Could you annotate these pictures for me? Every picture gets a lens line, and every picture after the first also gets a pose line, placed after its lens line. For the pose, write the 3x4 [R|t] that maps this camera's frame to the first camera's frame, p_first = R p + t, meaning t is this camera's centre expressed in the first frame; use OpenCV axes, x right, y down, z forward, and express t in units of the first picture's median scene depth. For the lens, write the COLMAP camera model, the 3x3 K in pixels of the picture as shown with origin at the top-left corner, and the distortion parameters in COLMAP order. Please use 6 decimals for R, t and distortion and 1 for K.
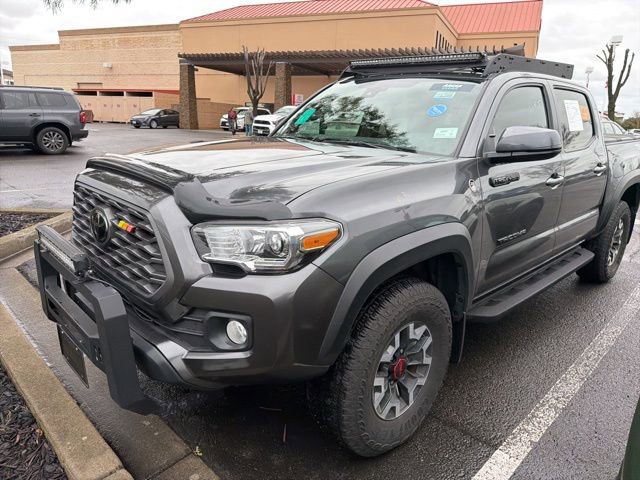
lens RADIAL K [[450.5, 0, 323.6], [0, 450.5, 239.0], [0, 0, 1]] dist [0.040883, -0.050684]
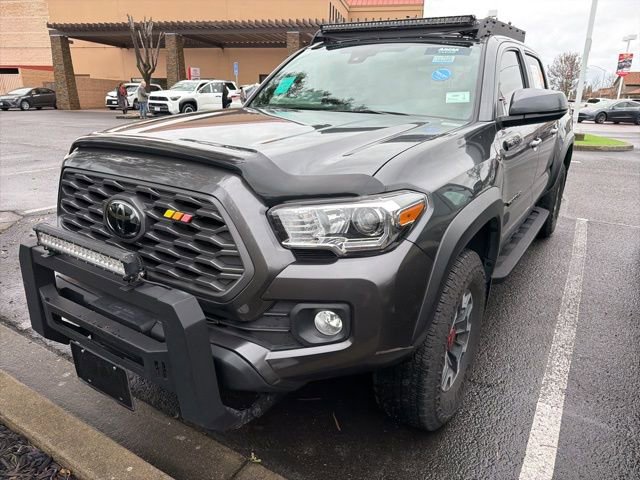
lens RADIAL K [[450.5, 0, 323.6], [0, 450.5, 239.0], [0, 0, 1]] dist [0.040883, -0.050684]
pose [[0.974251, -0.090258, 0.206613, -0.252425], [0.079593, 0.995057, 0.059382, -0.009984], [-0.210952, -0.041408, 0.976619, 0.088623]]
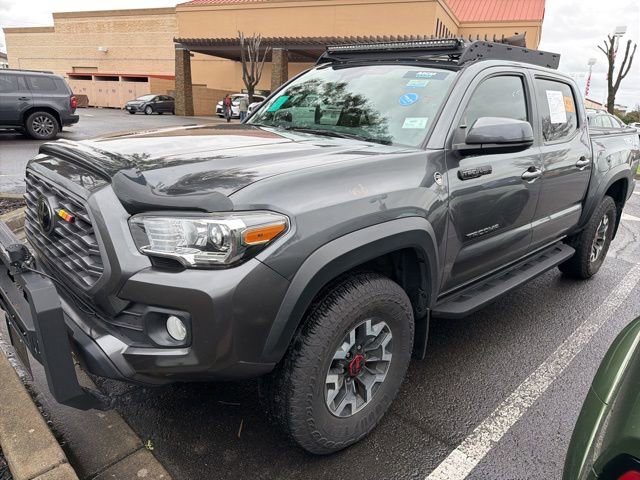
lens RADIAL K [[450.5, 0, 318.4], [0, 450.5, 244.6], [0, 0, 1]] dist [0.037581, -0.046075]
pose [[0.999859, 0.016256, -0.004201, 0.074793], [-0.016098, 0.999255, 0.035087, -0.006613], [0.004768, -0.035015, 0.999375, 0.030134]]
